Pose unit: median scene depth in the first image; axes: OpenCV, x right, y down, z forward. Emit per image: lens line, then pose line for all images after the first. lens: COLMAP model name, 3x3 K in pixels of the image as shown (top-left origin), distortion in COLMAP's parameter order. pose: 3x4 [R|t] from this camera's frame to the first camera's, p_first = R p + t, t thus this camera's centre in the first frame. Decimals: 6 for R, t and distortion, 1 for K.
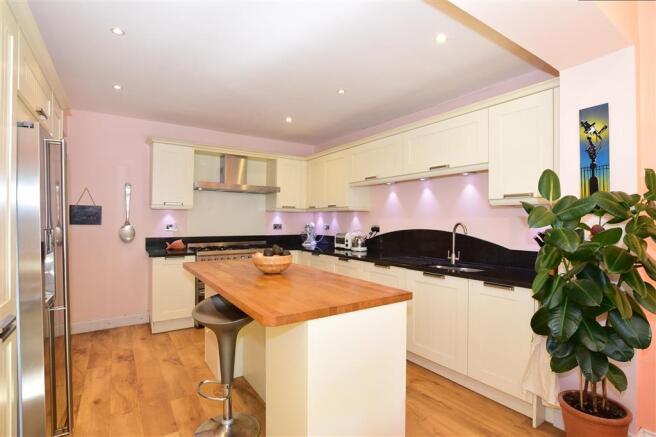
lens RADIAL K [[317.8, 0, 332.7], [0, 317.8, 221.6], [0, 0, 1]] dist [-0.018172, -0.000925]
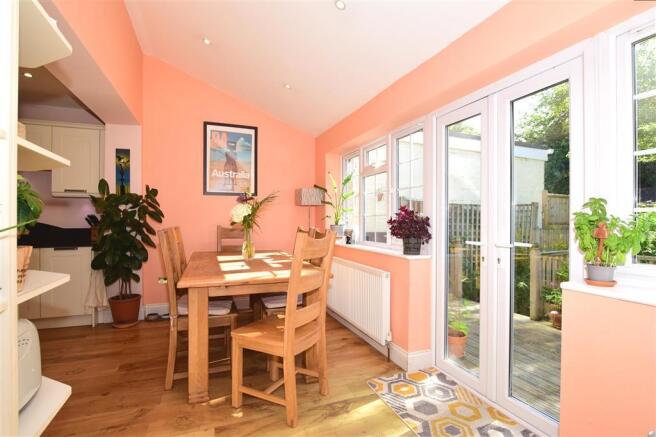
lens RADIAL K [[317.8, 0, 331.5], [0, 317.8, 217.0], [0, 0, 1]] dist [-0.018172, -0.000925]
pose [[0.227681, -0.005244, 0.973722, -0.830491], [0.002272, 0.999986, 0.004854, 0.053955], [-0.973733, 0.001107, 0.227689, -0.756699]]
